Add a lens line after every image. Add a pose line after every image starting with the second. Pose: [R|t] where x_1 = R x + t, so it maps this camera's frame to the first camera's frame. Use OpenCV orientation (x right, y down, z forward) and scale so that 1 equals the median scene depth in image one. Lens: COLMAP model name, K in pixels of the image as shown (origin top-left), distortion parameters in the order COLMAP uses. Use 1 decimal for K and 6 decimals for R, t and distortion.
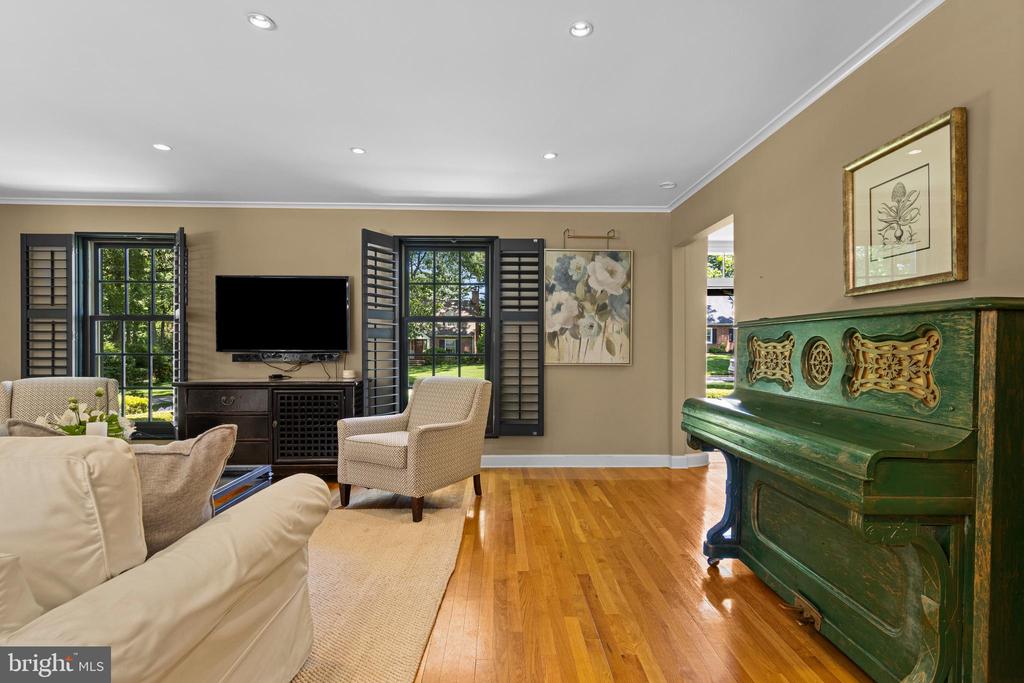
lens RADIAL K [[527.3, 0, 517.9], [0, 527.3, 345.7], [0, 0, 1]] dist [-0.001810, -0.000092]
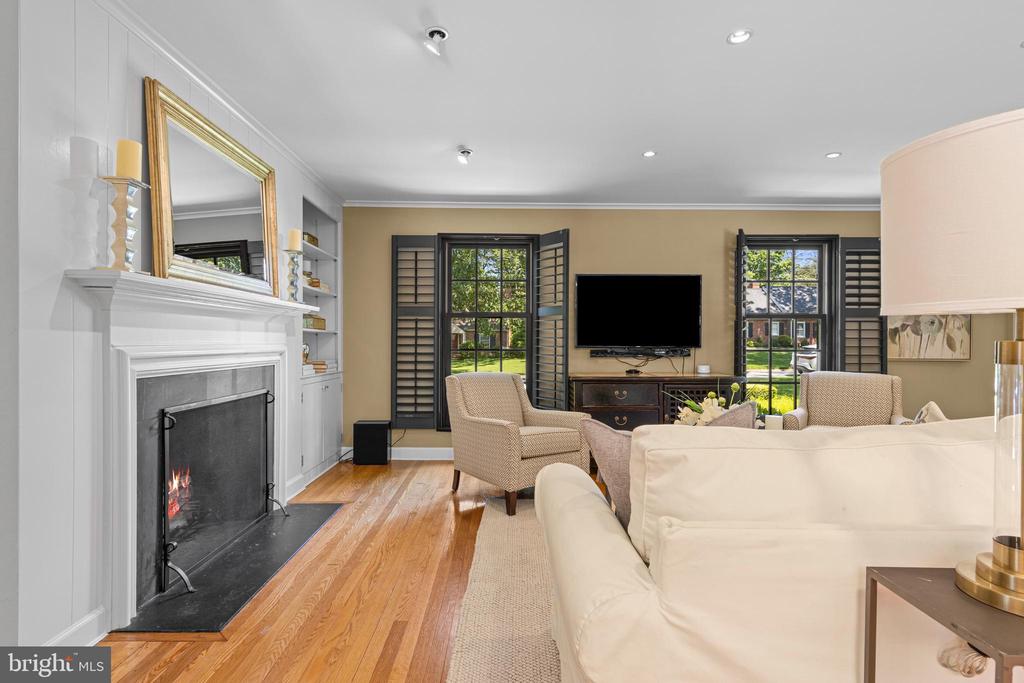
lens RADIAL K [[527.3, 0, 510.1], [0, 527.3, 340.9], [0, 0, 1]] dist [-0.001810, -0.000092]
pose [[0.999599, -0.000362, -0.028320, -0.649518], [0.000421, 0.999998, 0.002083, -0.003869], [0.028320, -0.002094, 0.999597, -0.042927]]
